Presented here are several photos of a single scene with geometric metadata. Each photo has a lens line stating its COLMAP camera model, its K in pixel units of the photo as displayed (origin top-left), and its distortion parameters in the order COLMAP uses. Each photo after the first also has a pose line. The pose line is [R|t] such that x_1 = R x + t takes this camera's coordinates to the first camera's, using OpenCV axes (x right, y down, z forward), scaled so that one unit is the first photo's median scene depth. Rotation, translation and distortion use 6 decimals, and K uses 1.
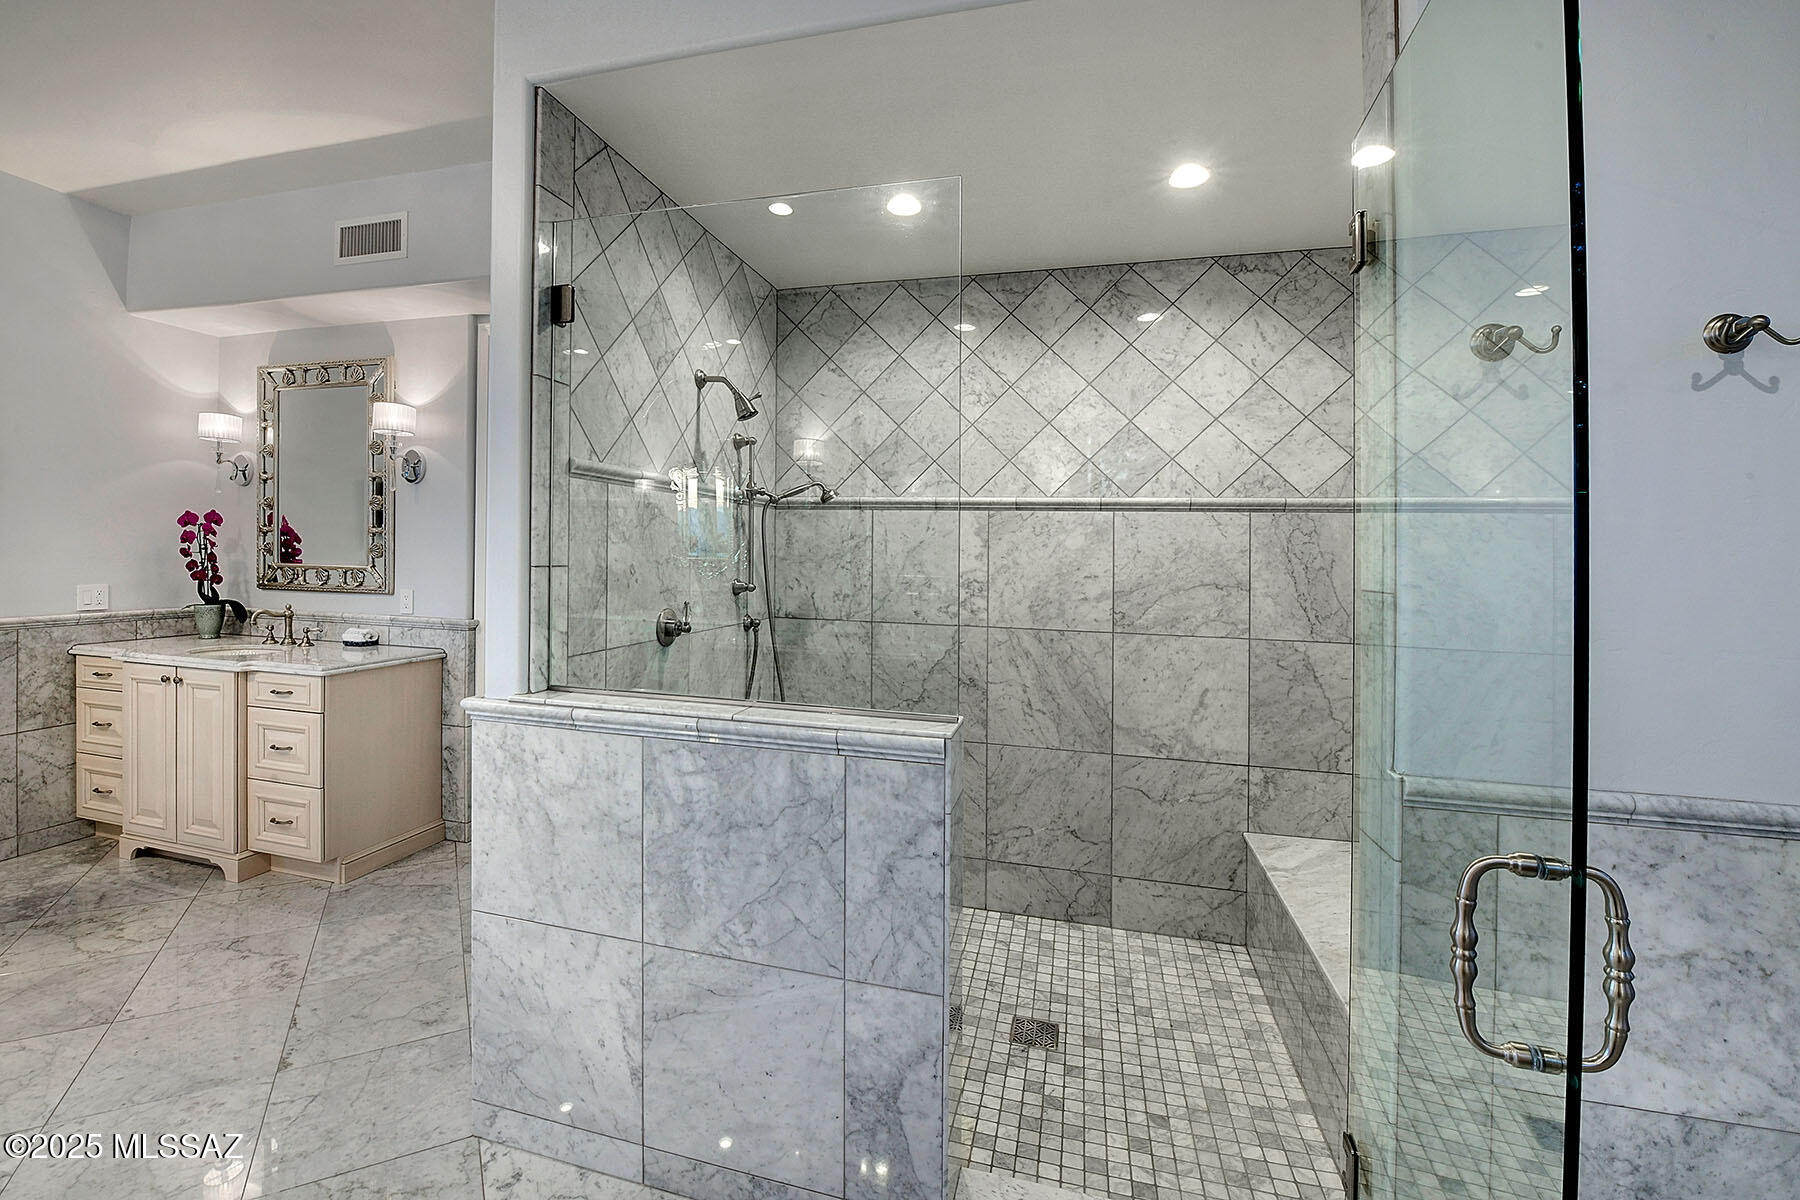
lens RADIAL K [[759.0, 0, 780.5], [0, 759.0, 560.9], [0, 0, 1]] dist [-0.006427, -0.000474]
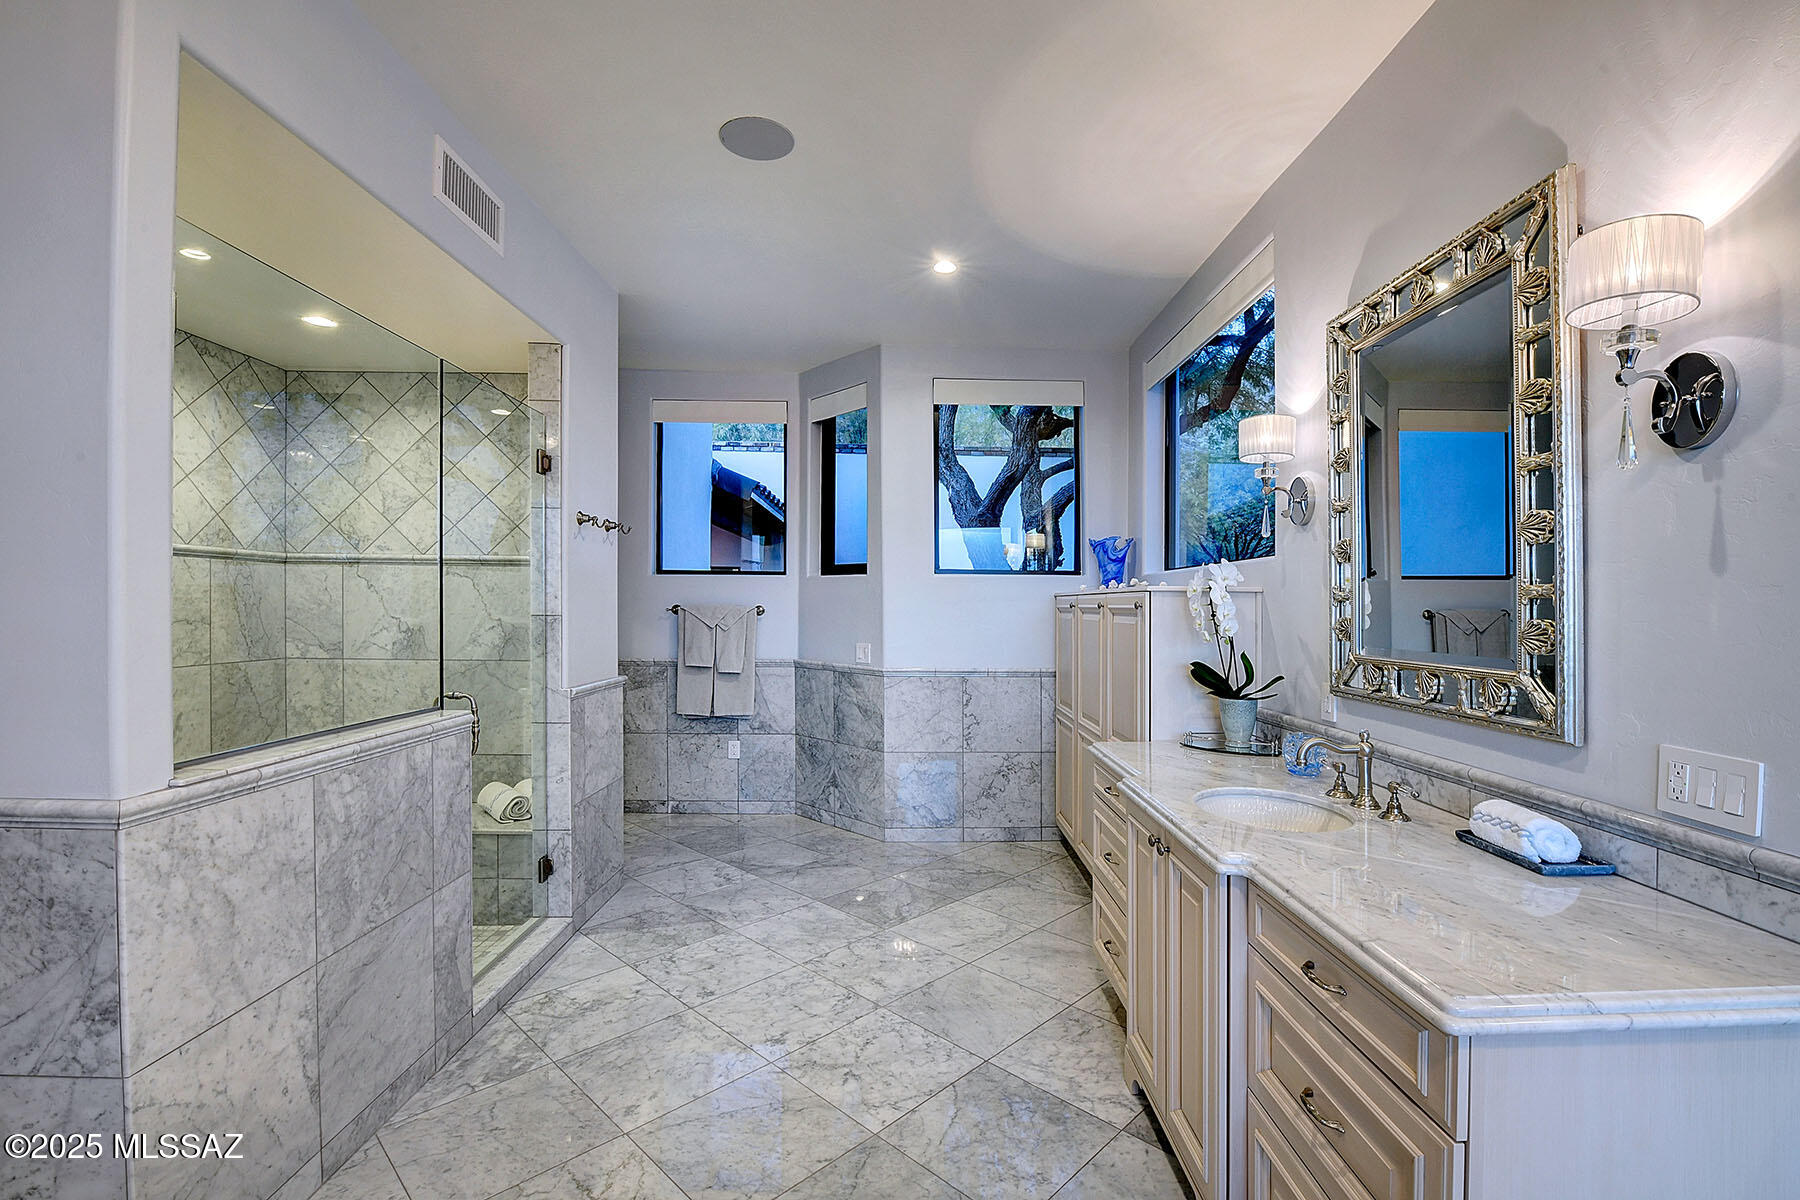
lens RADIAL K [[781.2, 0, 900.0], [0, 781.2, 601.2], [0, 0, 1]] dist [0.000185, 0.000017]
pose [[-0.278107, -0.017365, 0.960393, -1.422339], [-0.003841, 0.999849, 0.016966, -0.036302], [-0.960542, 0.001030, -0.278131, 0.489340]]
